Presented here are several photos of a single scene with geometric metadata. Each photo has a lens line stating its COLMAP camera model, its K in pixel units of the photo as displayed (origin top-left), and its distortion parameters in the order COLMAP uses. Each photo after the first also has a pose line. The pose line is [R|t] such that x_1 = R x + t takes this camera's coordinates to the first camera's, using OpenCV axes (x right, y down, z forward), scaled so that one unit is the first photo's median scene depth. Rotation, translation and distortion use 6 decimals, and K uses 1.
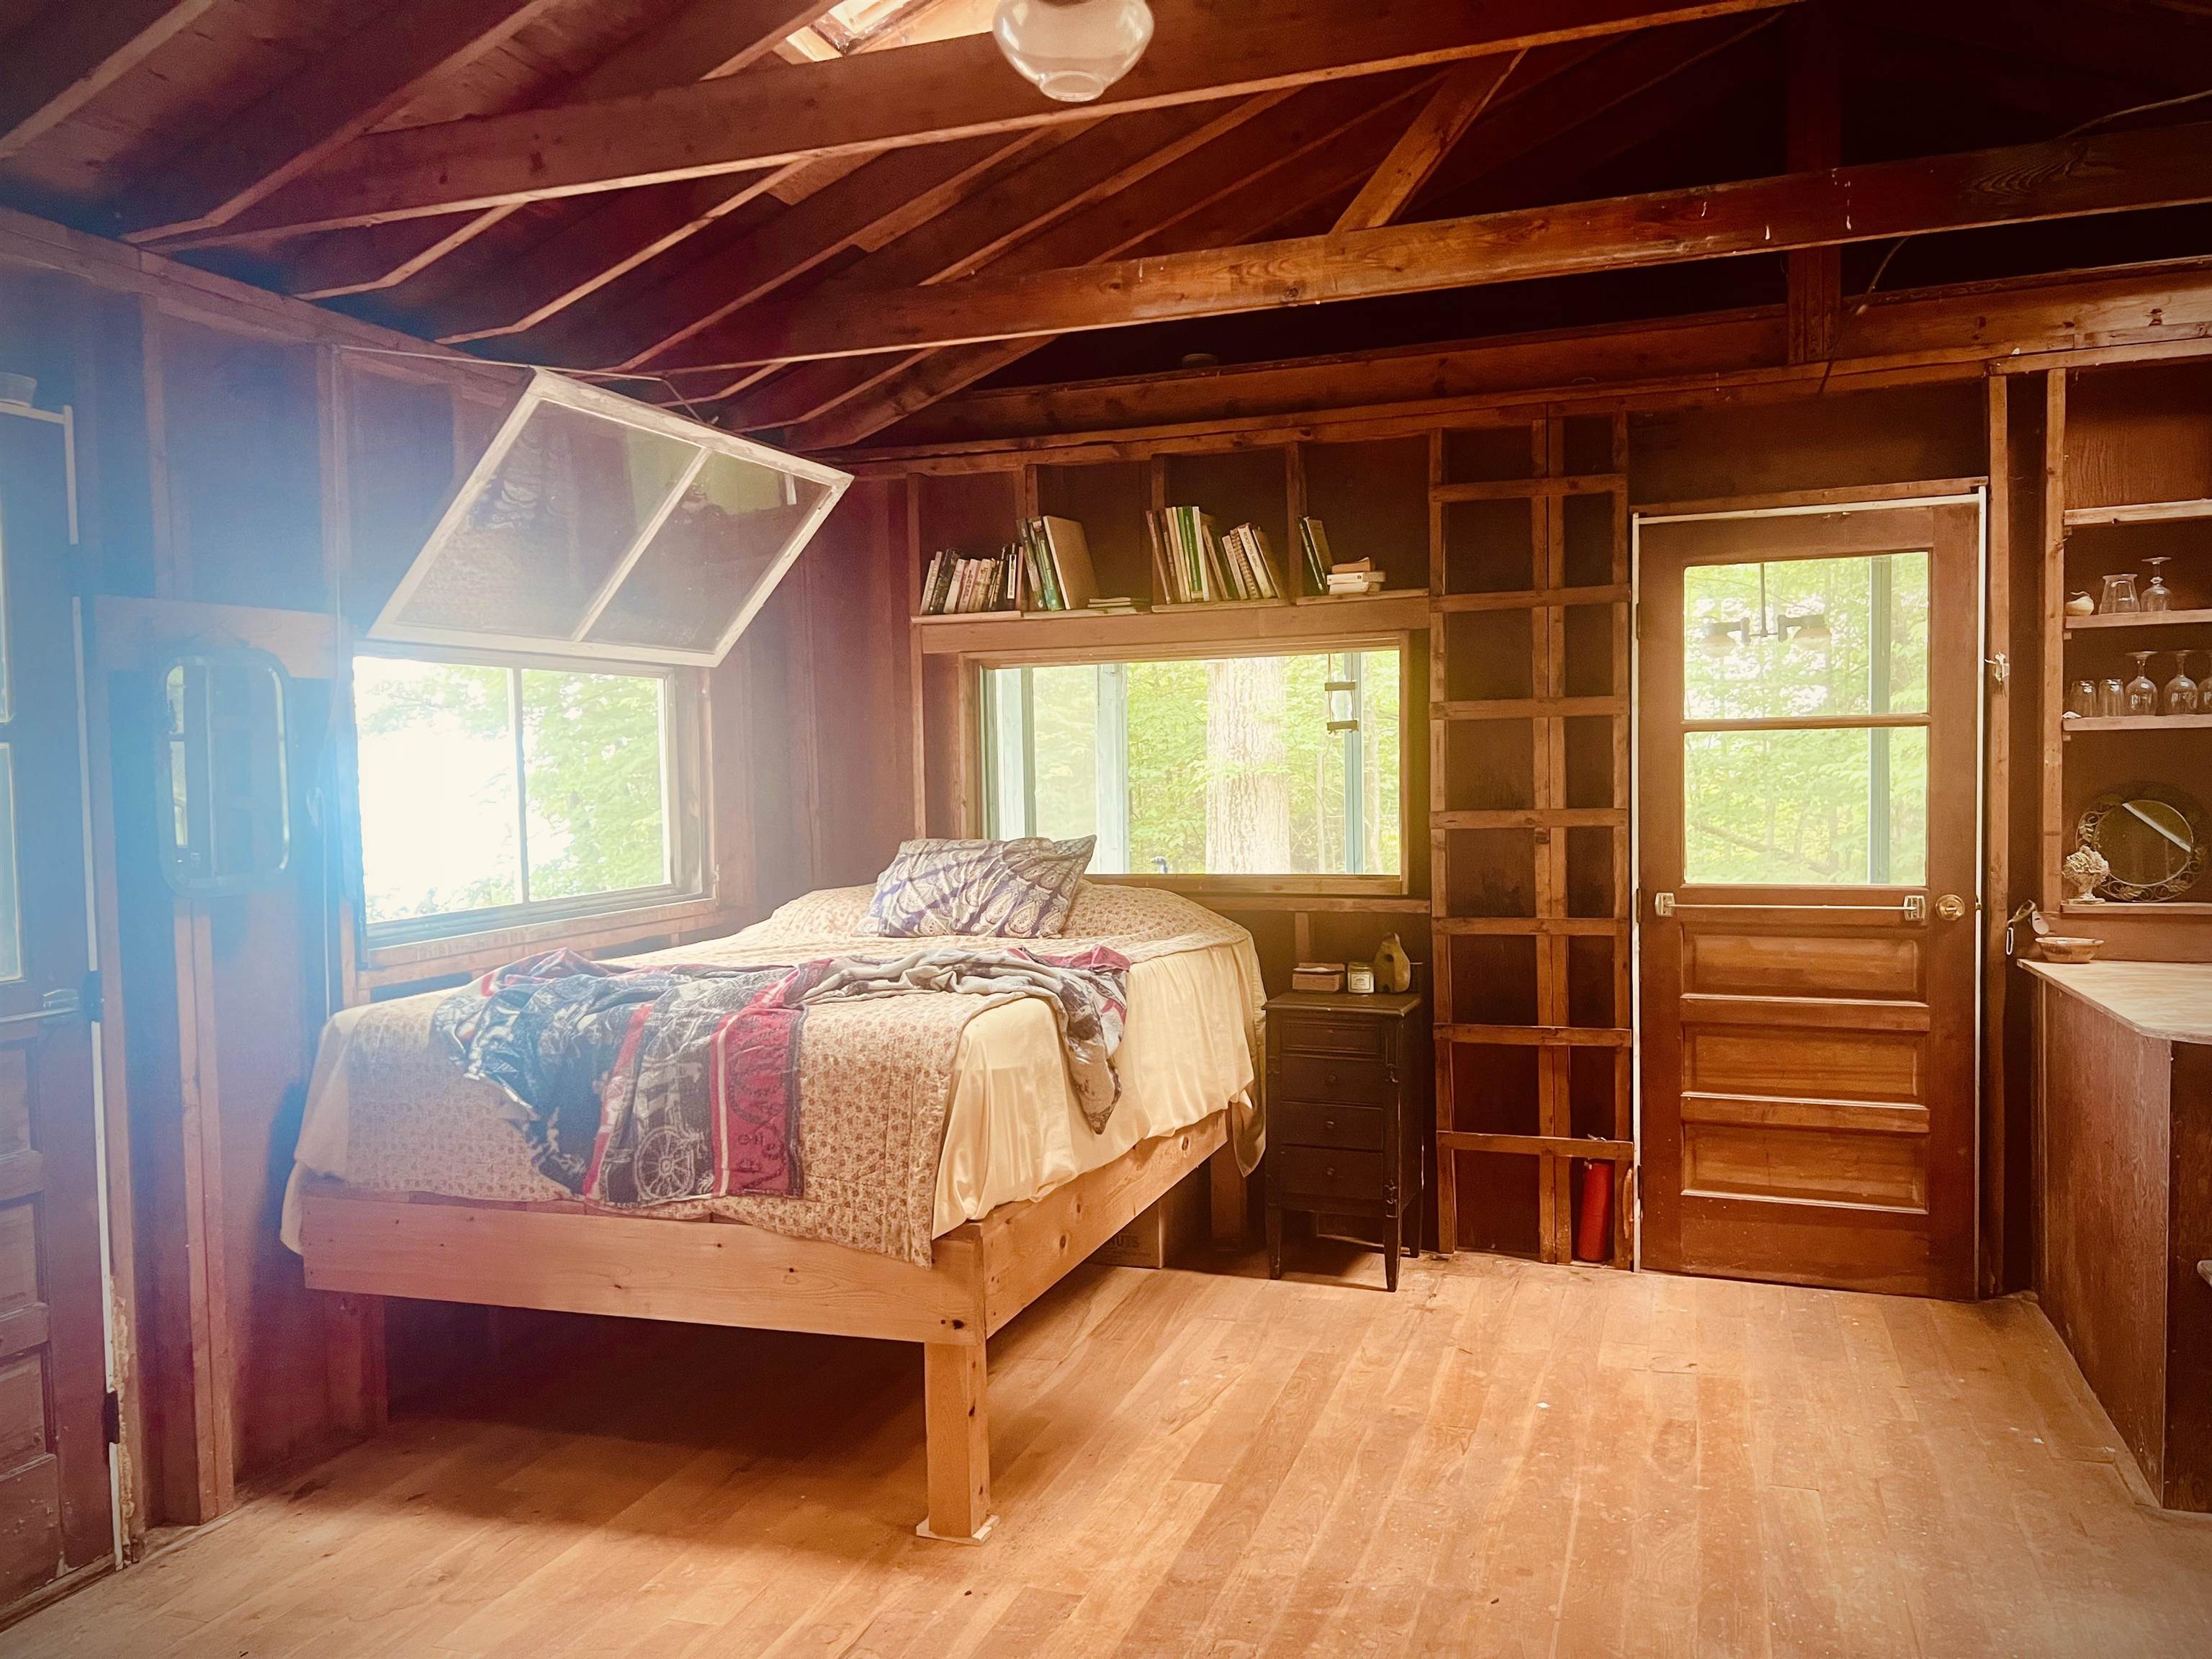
lens RADIAL K [[1672.5, 0, 1103.4], [0, 1672.5, 832.3], [0, 0, 1]] dist [0.027832, -0.020093]
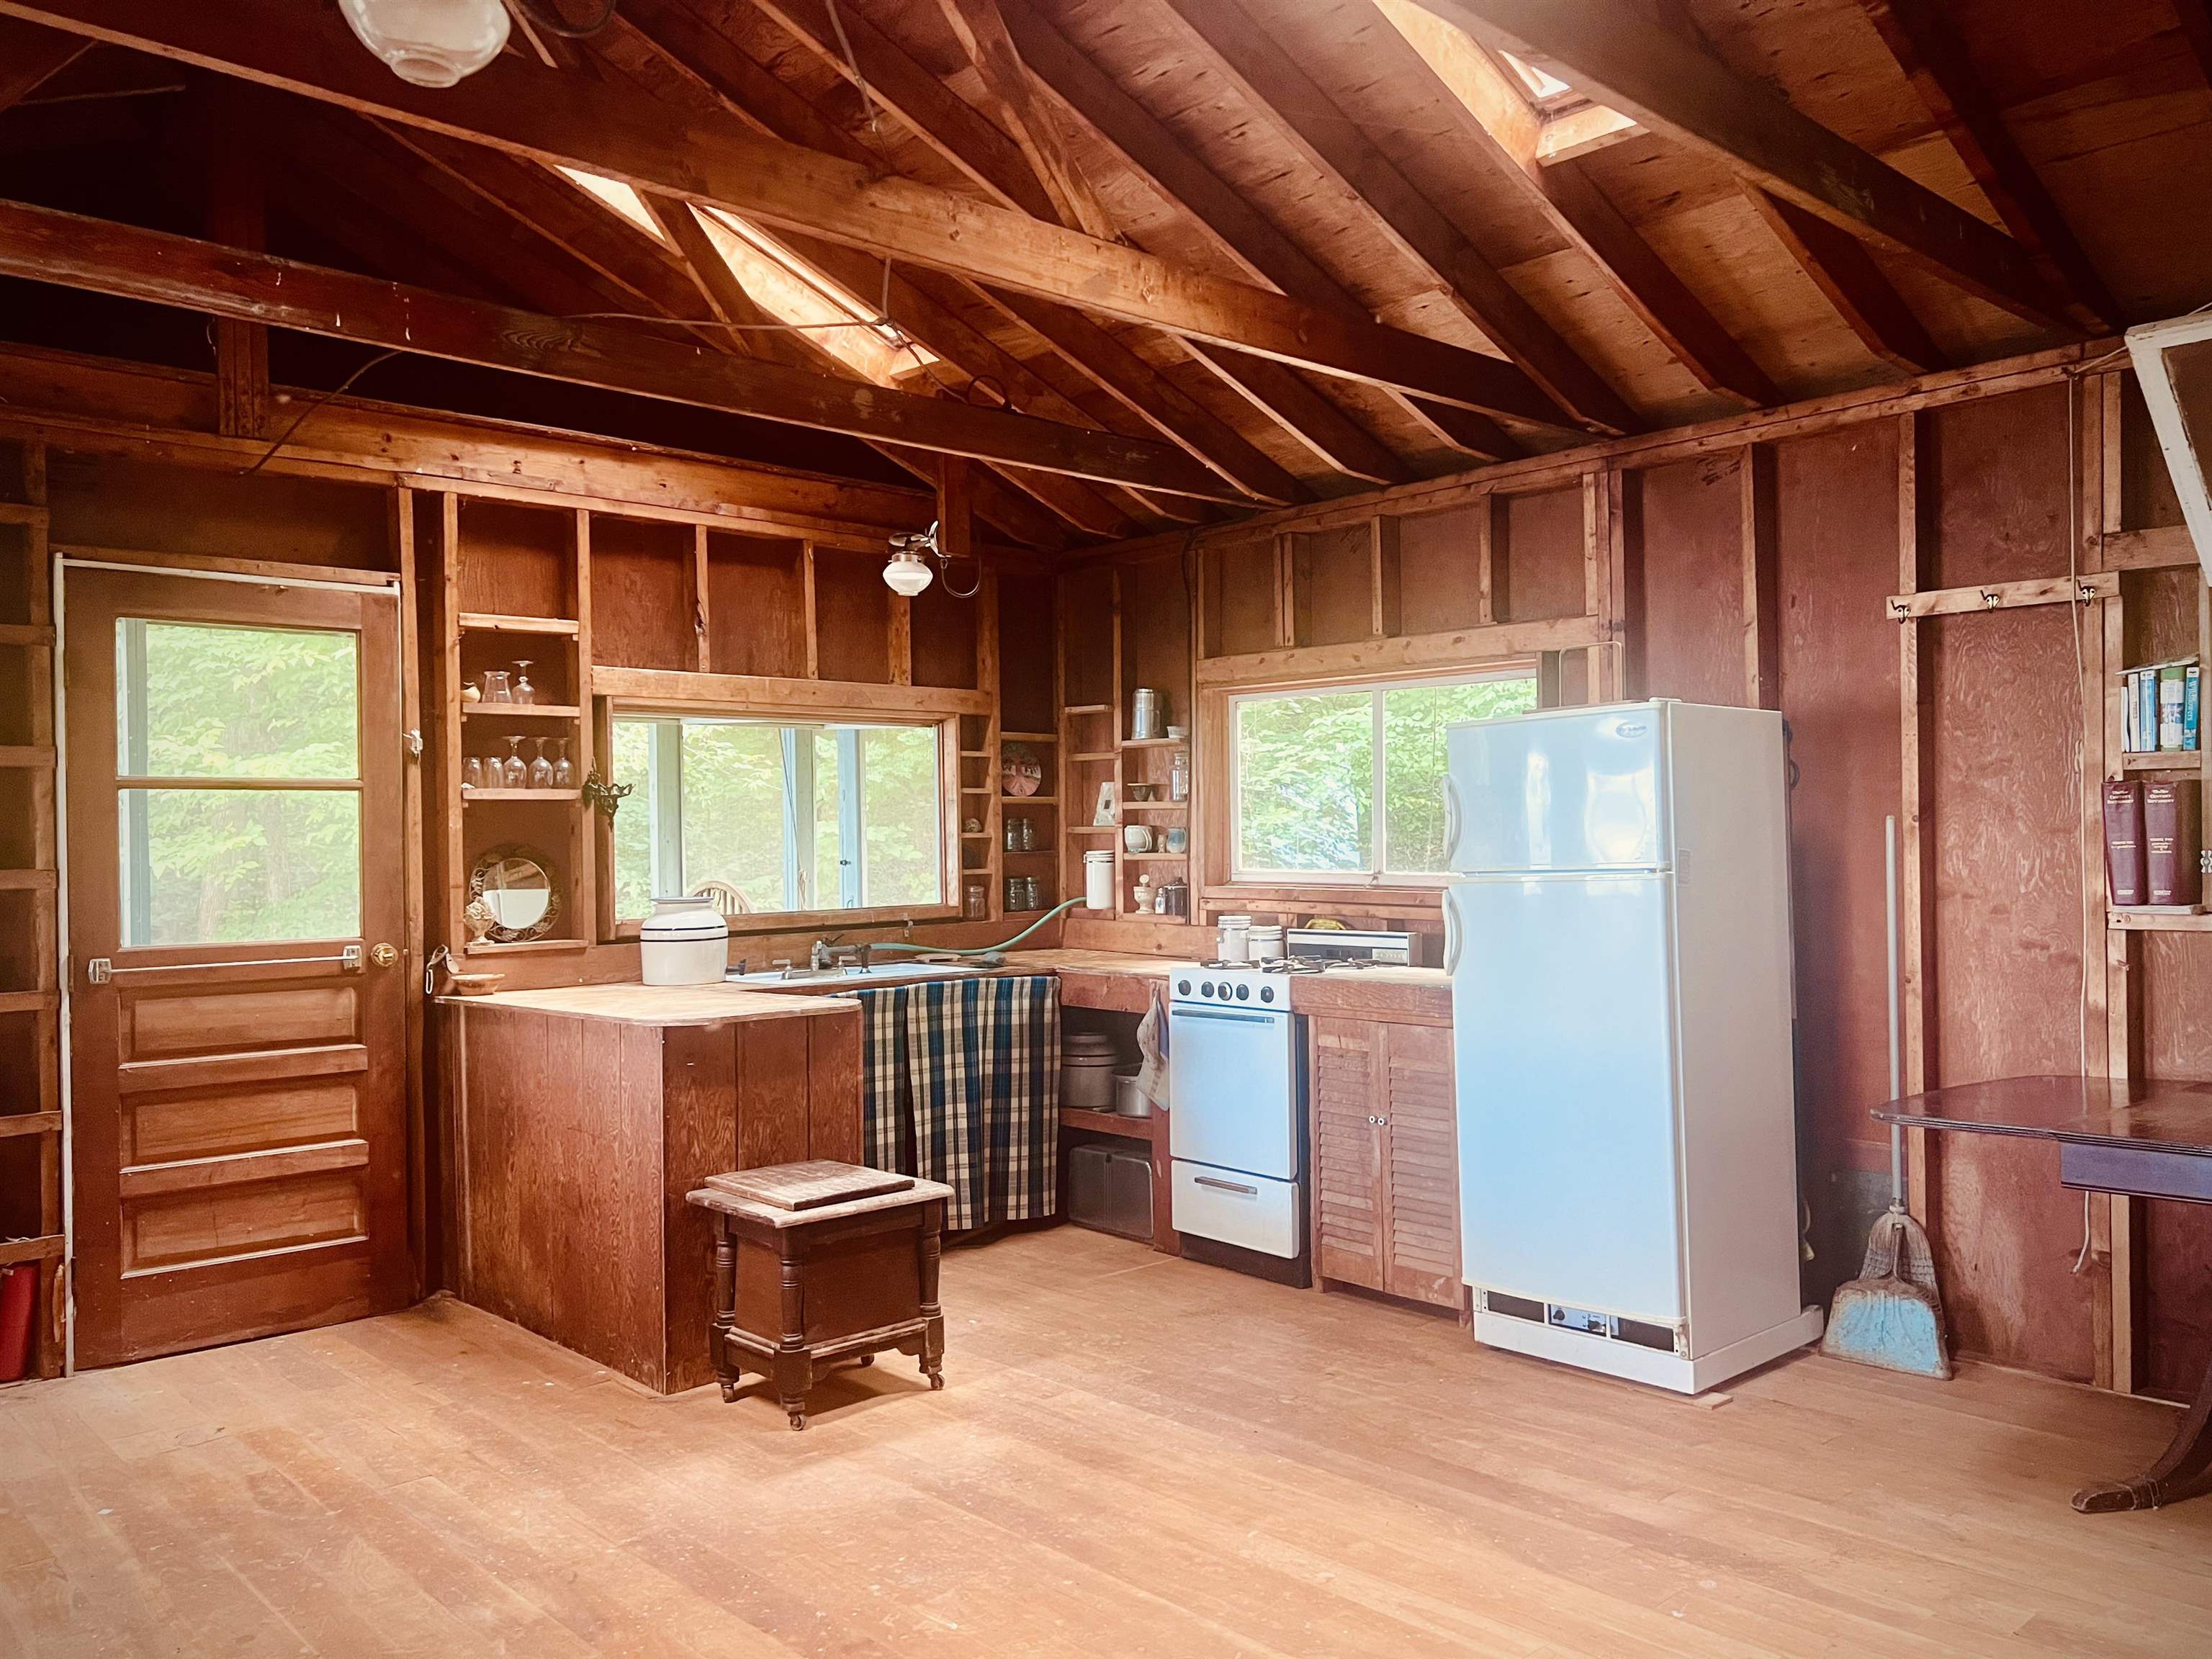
lens RADIAL K [[1672.5, 0, 1103.9], [0, 1672.5, 832.0], [0, 0, 1]] dist [0.027832, -0.020093]
pose [[0.455908, 0.016645, 0.889871, -0.264310], [0.040156, 0.998422, -0.039249, 0.026292], [-0.889121, 0.053628, 0.454520, 0.071071]]
